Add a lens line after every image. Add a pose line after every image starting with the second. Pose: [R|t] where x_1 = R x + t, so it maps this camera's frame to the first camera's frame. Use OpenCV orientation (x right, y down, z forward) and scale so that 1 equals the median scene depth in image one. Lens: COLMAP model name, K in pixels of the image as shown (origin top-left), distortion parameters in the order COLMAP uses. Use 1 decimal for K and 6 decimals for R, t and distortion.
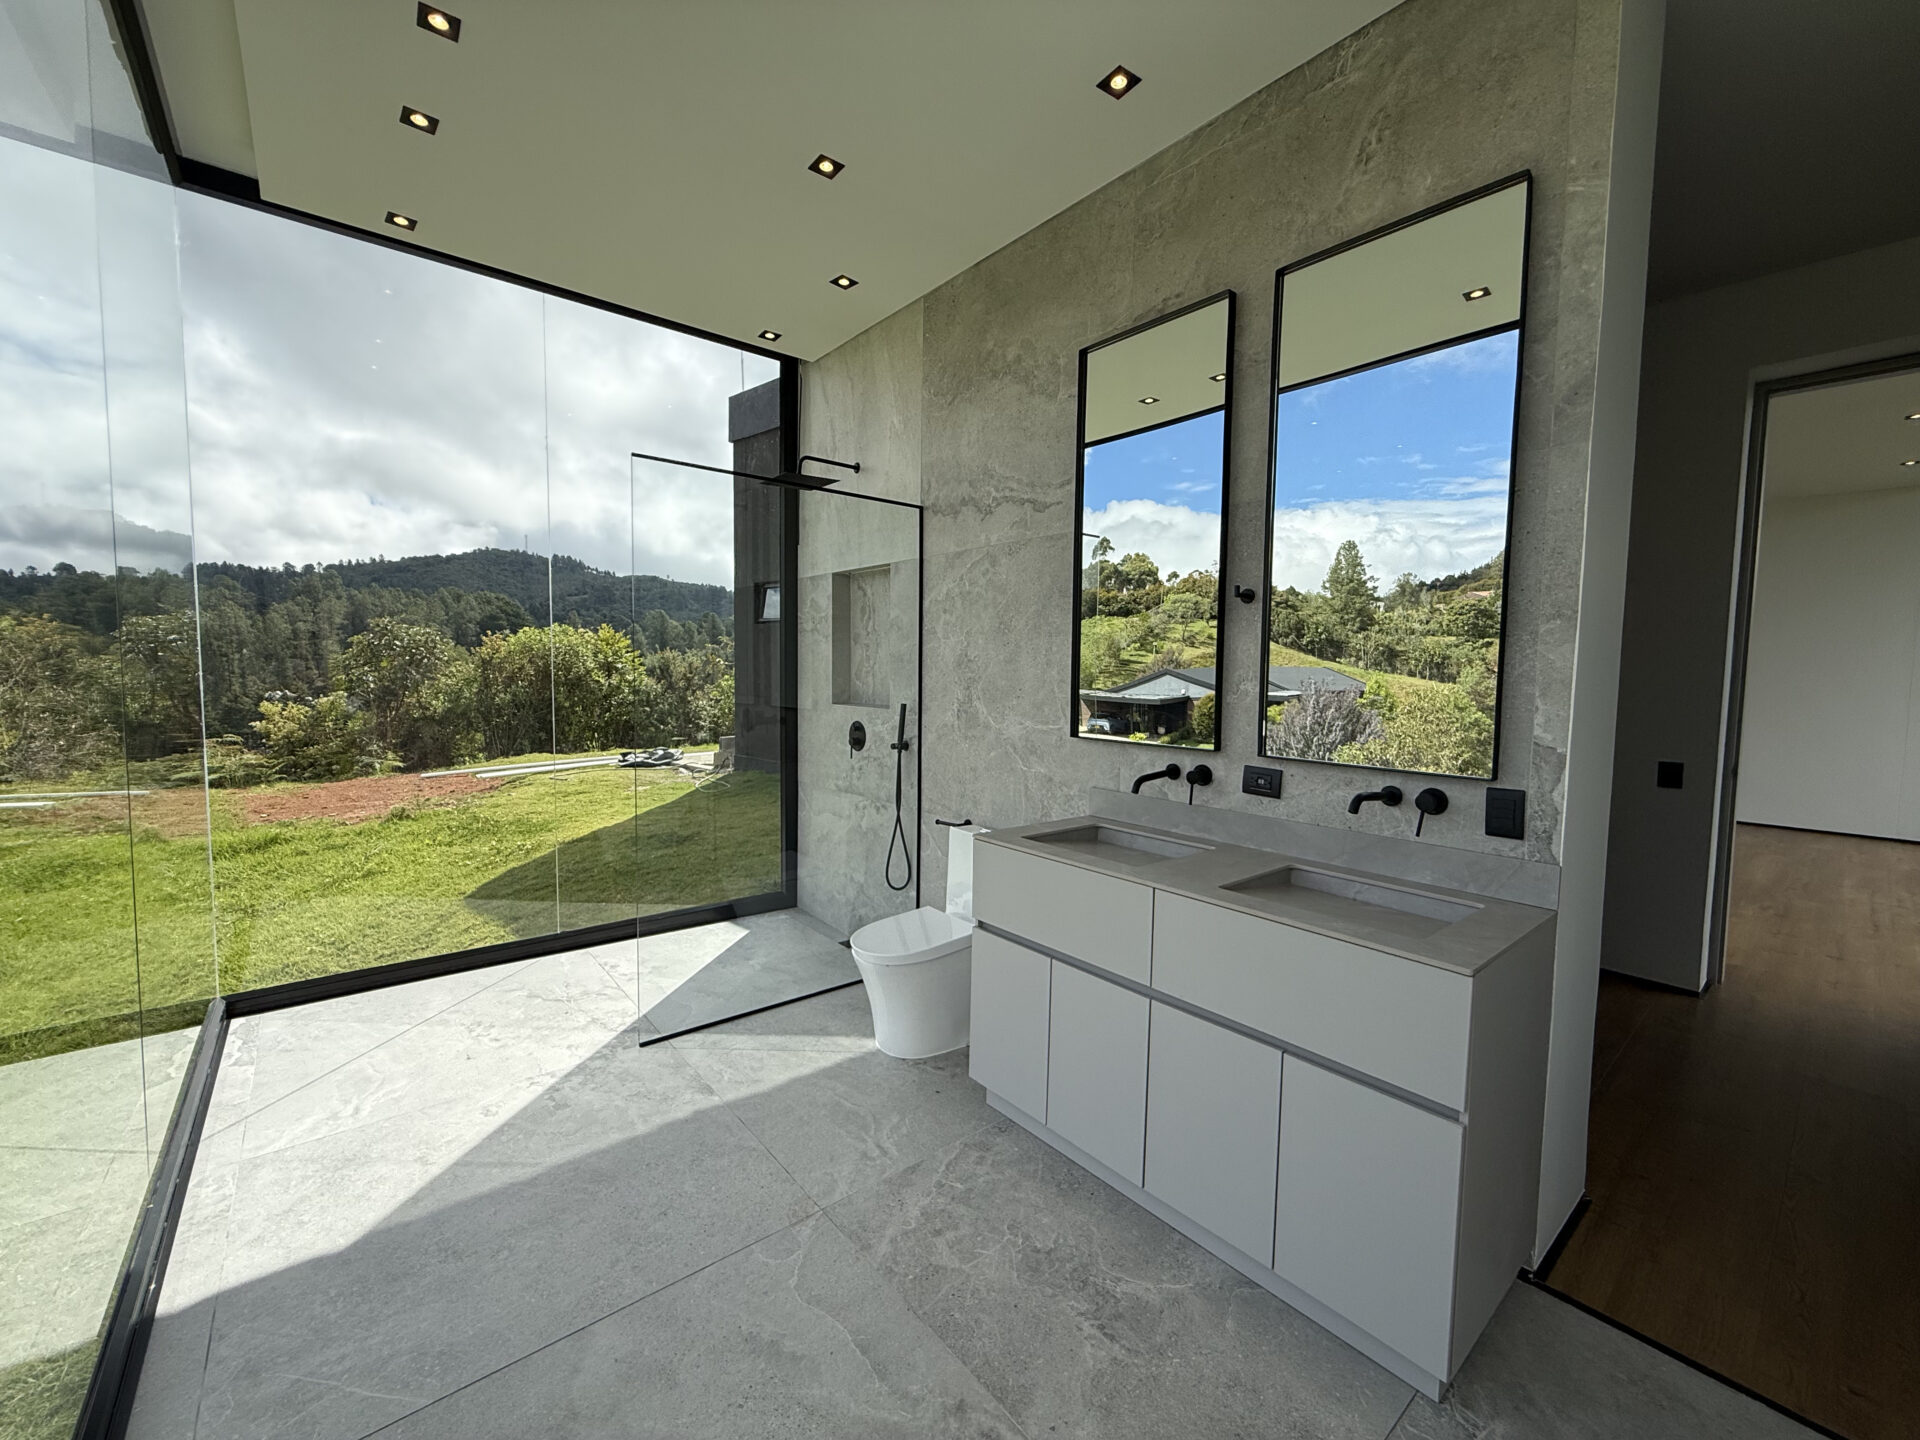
lens RADIAL K [[778.4, 0, 958.7], [0, 778.4, 717.4], [0, 0, 1]] dist [-0.000867, -0.000359]
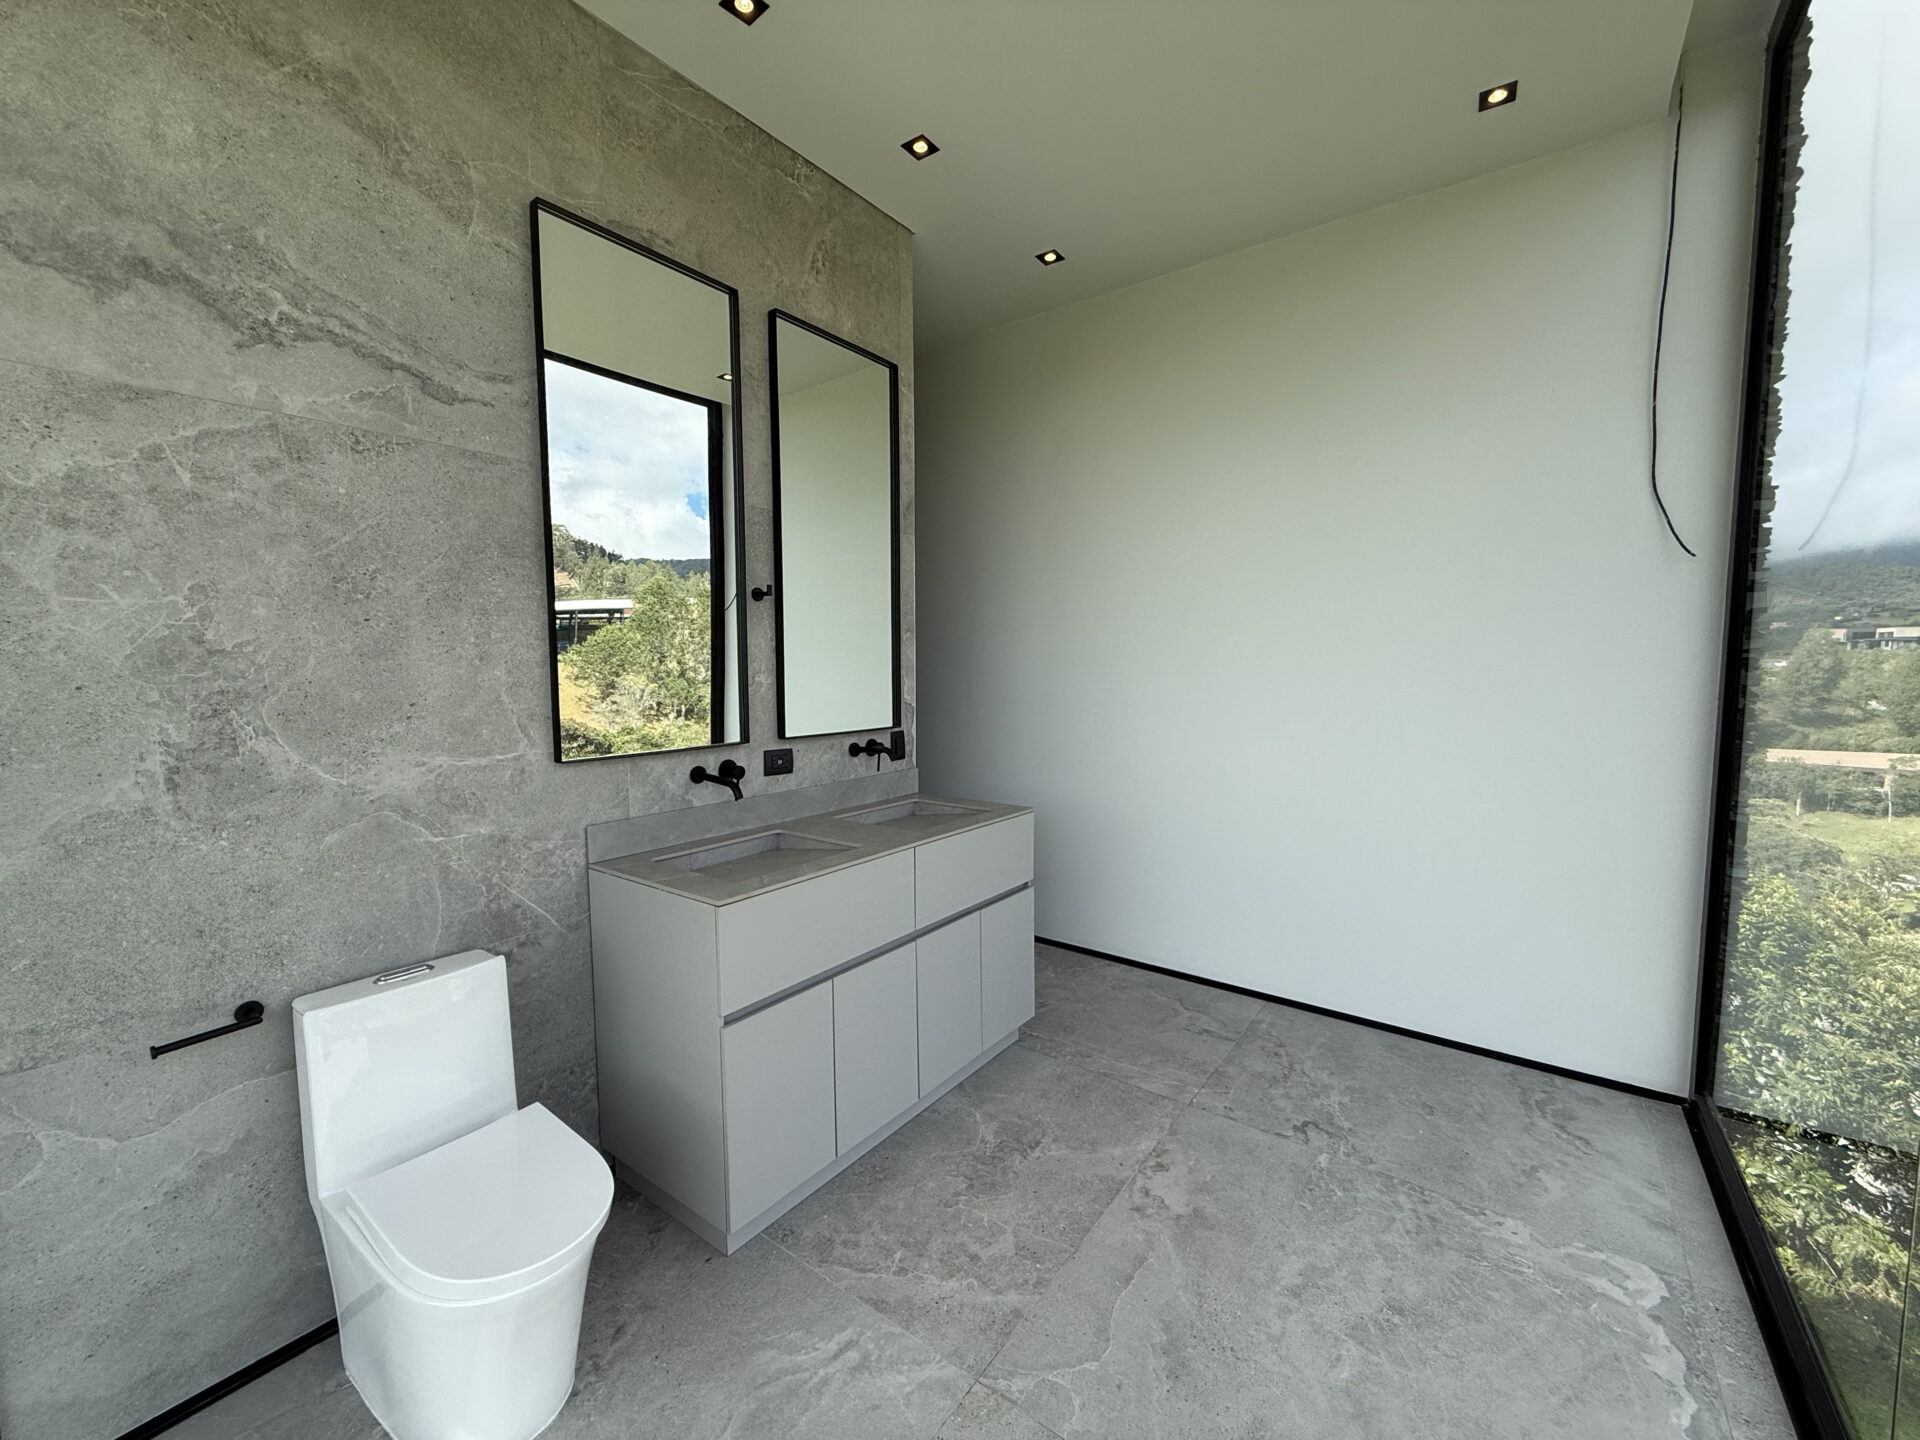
lens RADIAL K [[778.4, 0, 958.7], [0, 778.4, 717.4], [0, 0, 1]] dist [-0.000867, -0.000359]
pose [[-0.252387, -0.081452, 0.964192, -0.608340], [0.063082, 0.992946, 0.100394, -0.062844], [-0.965568, 0.086161, -0.245469, 0.820015]]
